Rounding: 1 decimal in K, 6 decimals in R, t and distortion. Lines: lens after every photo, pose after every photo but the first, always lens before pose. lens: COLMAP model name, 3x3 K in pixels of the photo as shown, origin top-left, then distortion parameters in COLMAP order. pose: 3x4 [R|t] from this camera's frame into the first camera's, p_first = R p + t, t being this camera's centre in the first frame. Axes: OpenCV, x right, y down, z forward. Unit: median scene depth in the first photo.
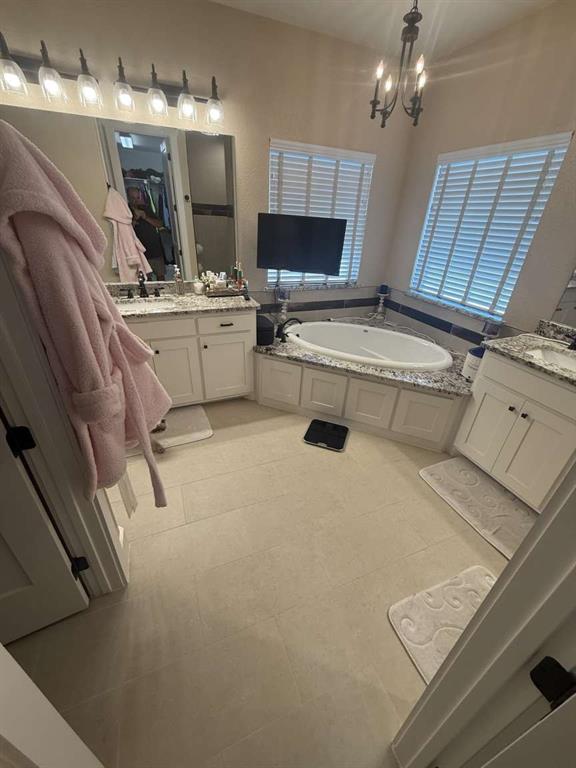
lens RADIAL K [[305.9, 0, 287.2], [0, 305.9, 382.1], [0, 0, 1]] dist [-0.004468, -0.000391]
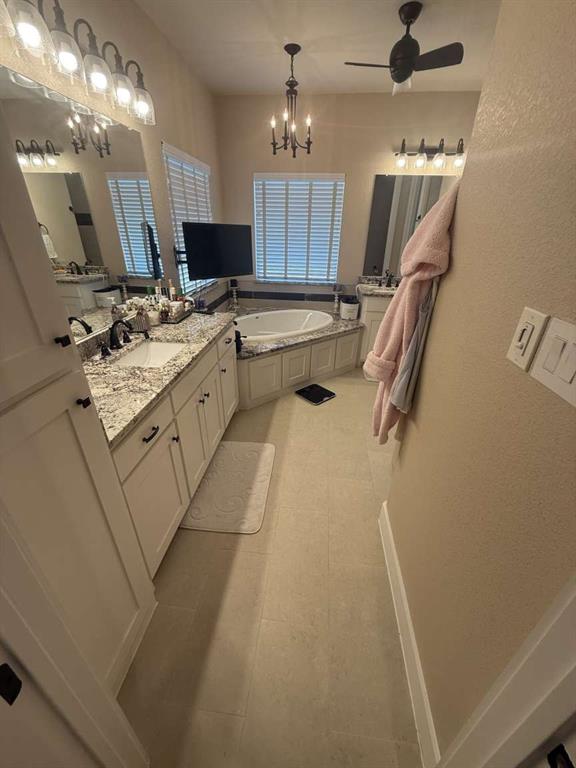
lens RADIAL K [[305.9, 0, 287.0], [0, 305.9, 384.0], [0, 0, 1]] dist [-0.004468, -0.000391]
pose [[0.475604, -0.436243, 0.763867, -0.859913], [0.423261, 0.874726, 0.236020, -0.209316], [-0.771136, 0.211063, 0.600667, 0.305814]]
